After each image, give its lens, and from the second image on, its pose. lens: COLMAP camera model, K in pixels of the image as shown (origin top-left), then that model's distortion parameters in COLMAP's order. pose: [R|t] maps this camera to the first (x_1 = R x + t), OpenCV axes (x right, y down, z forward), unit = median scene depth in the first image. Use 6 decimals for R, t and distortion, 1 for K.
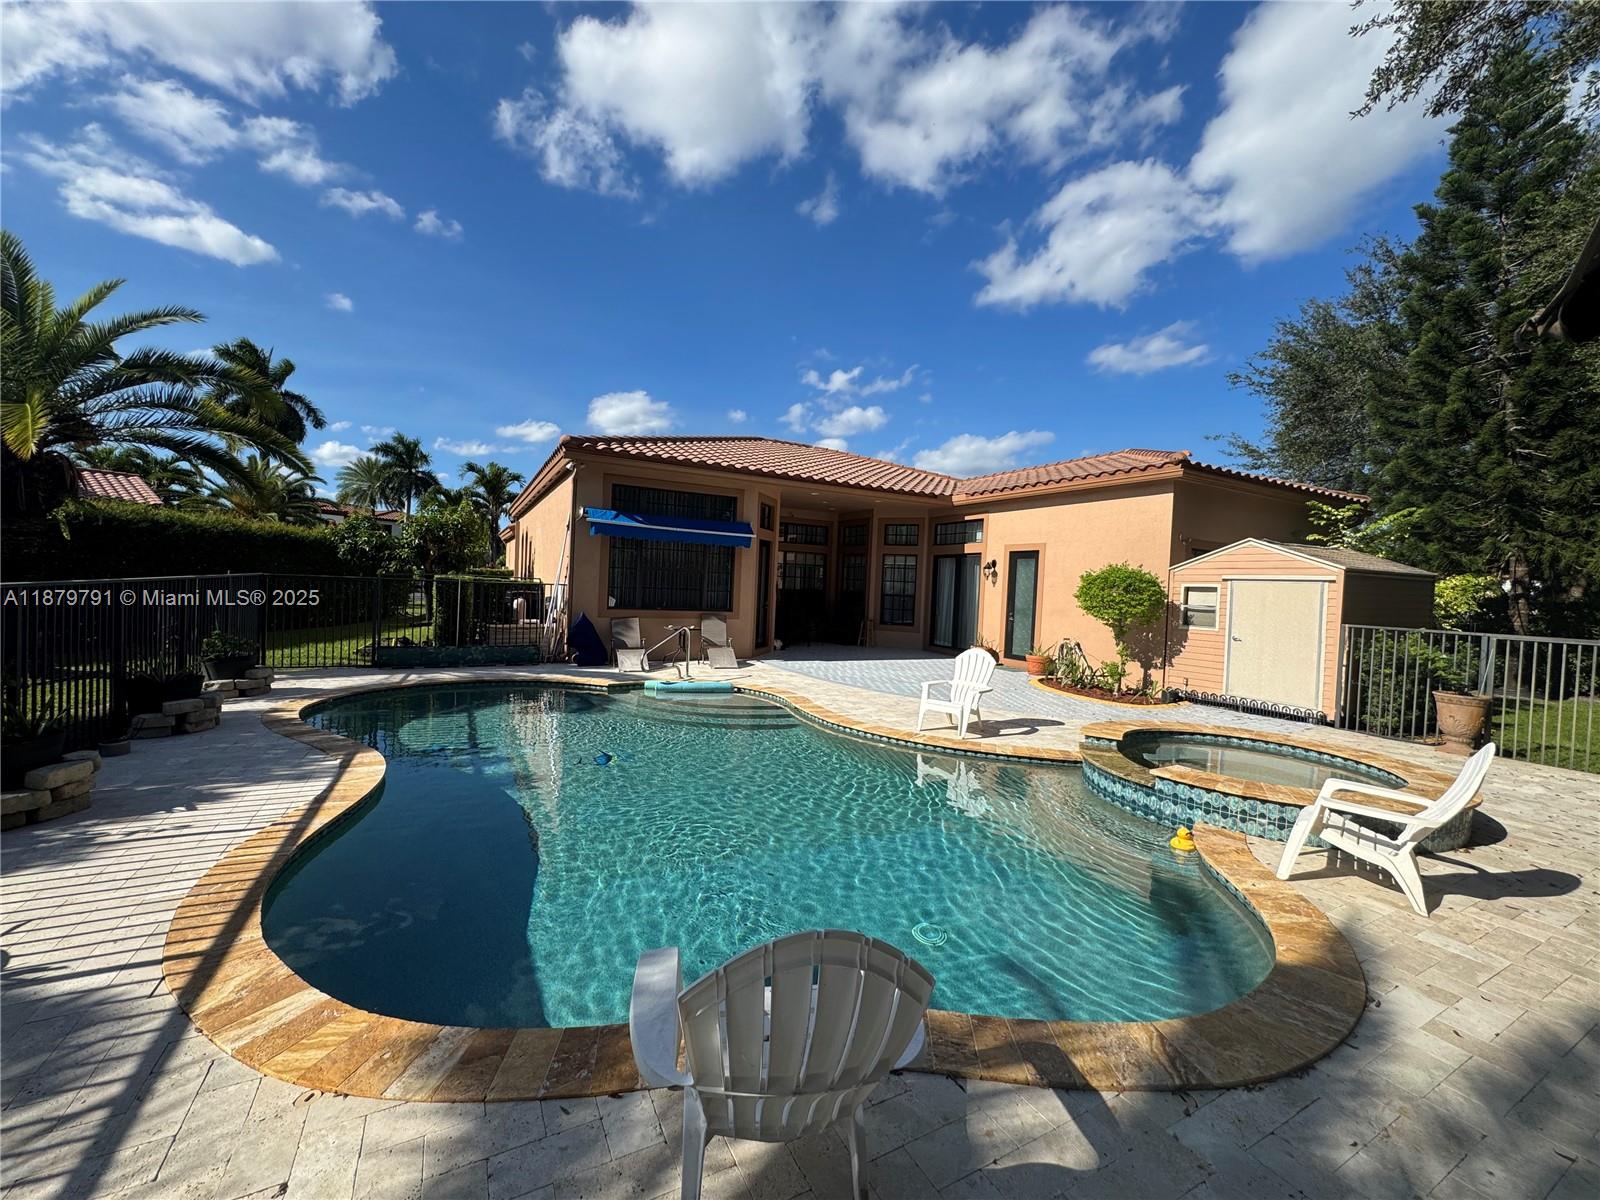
lens RADIAL K [[636.7, 0, 800.0], [0, 636.7, 600.0], [0, 0, 1]] dist [-0.002617, -0.000051]
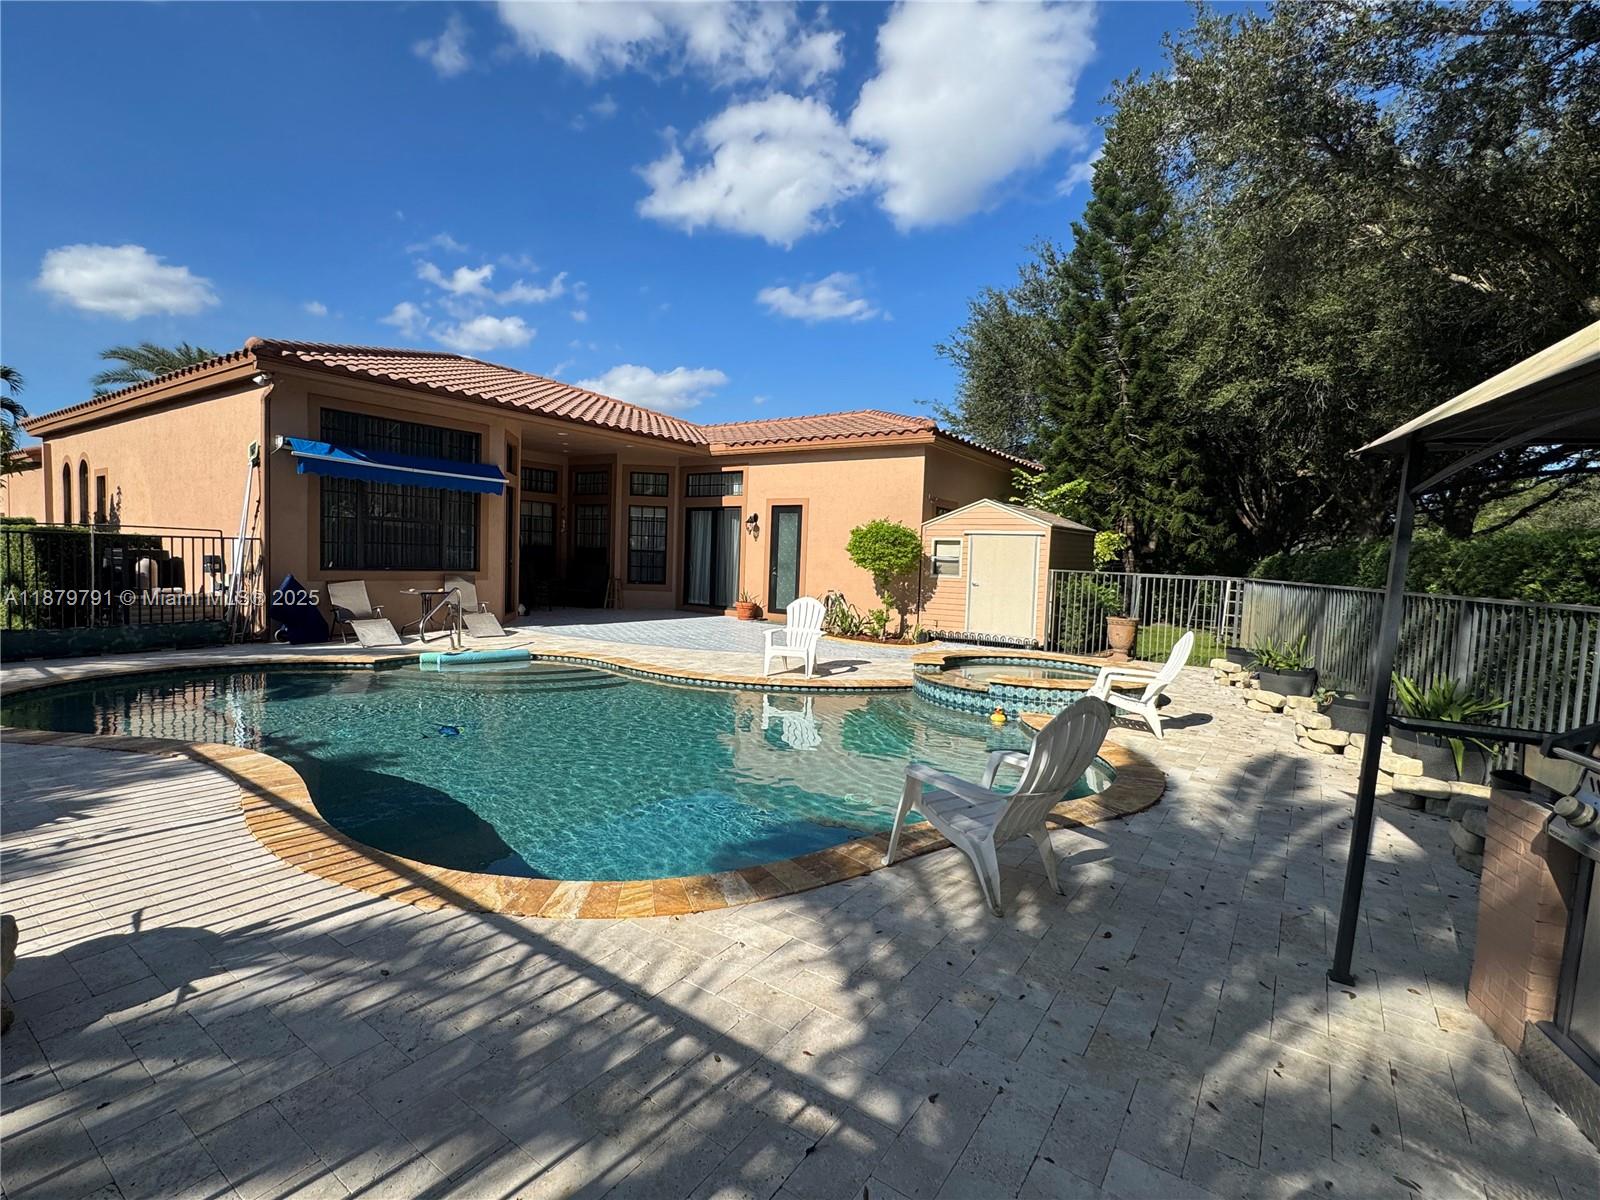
lens RADIAL K [[744.3, 0, 800.0], [0, 744.3, 600.0], [0, 0, 1]] dist [-0.003721, -0.000226]
pose [[0.892320, -0.036985, 0.449885, -0.204190], [0.012283, 0.998258, 0.057704, 0.005695], [-0.451236, -0.045964, 0.891220, -0.078790]]
